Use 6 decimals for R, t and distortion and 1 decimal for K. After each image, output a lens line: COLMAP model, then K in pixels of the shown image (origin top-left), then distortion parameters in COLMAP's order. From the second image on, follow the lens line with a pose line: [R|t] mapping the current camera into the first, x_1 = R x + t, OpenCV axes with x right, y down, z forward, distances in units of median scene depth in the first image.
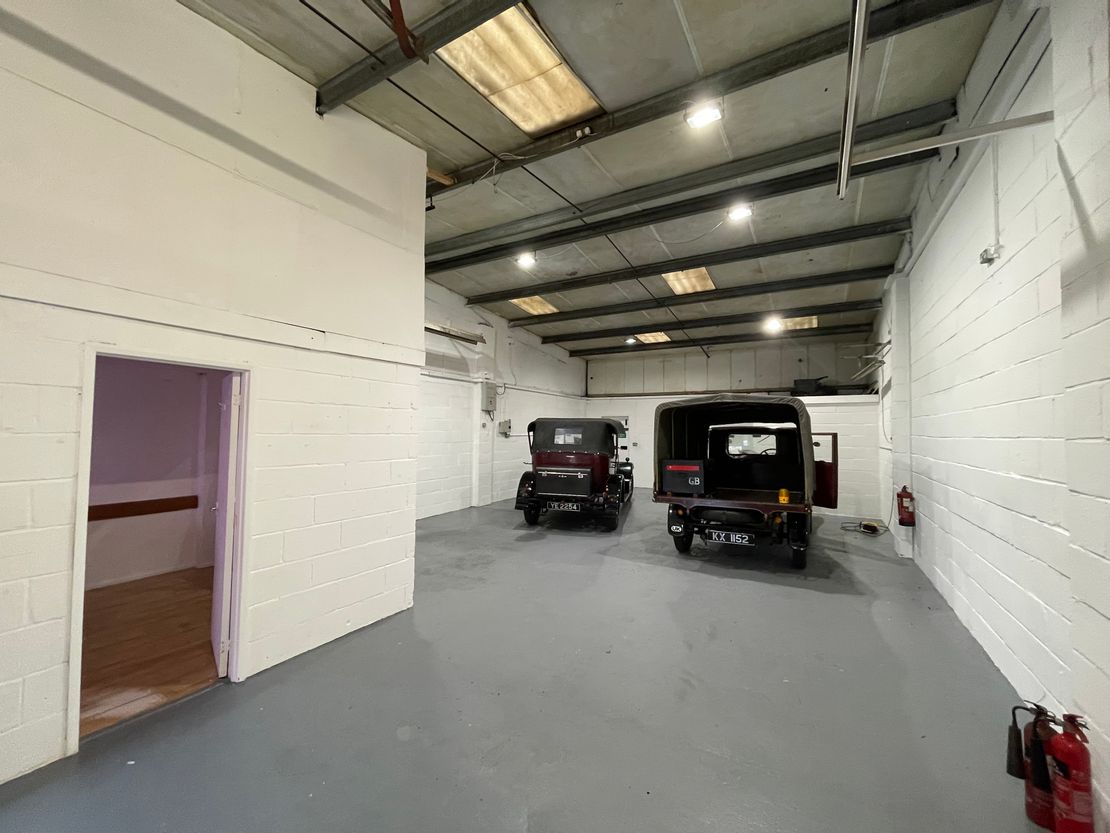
lens RADIAL K [[448.5, 0, 555.0], [0, 448.5, 416.5], [0, 0, 1]] dist [0.000338, -0.000002]
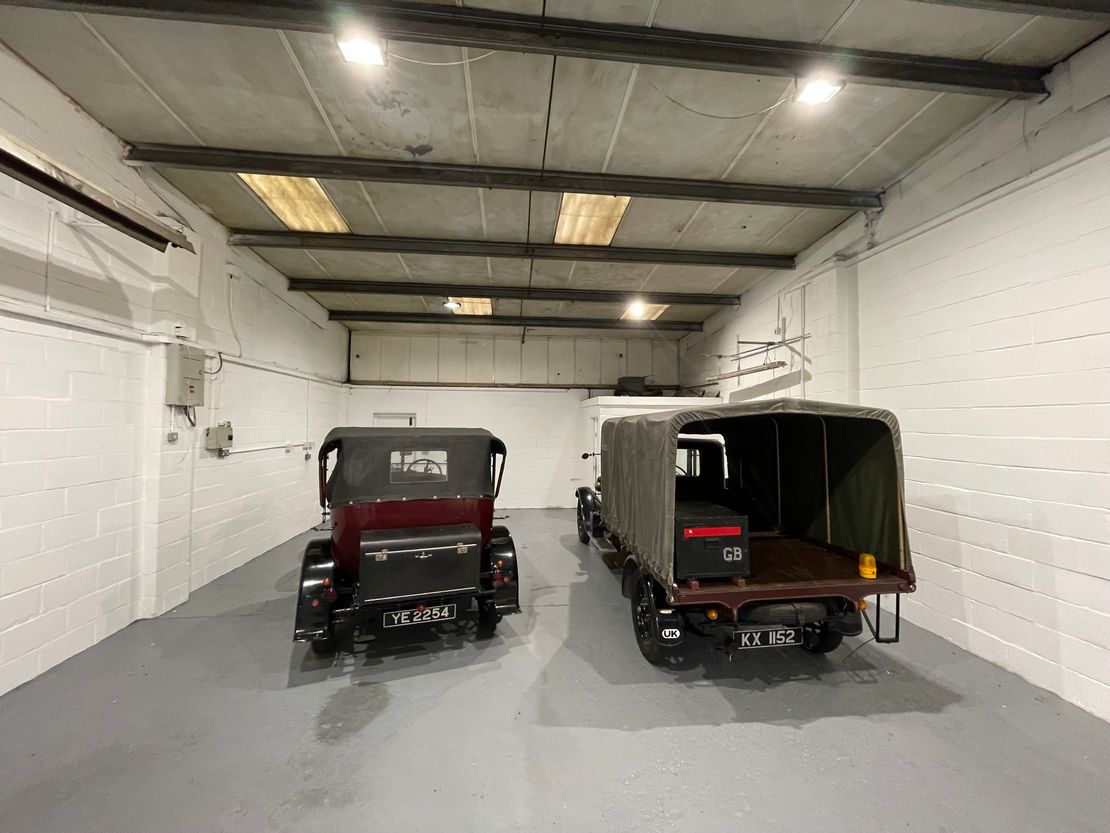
lens RADIAL K [[446.4, 0, 554.3], [0, 446.4, 413.2], [0, 0, 1]] dist [-0.006473, 0.000348]
pose [[0.805614, 0.008465, 0.592380, -0.112938], [-0.019126, 0.999748, 0.011724, -0.018681], [-0.592132, -0.020775, 0.805573, 0.399566]]
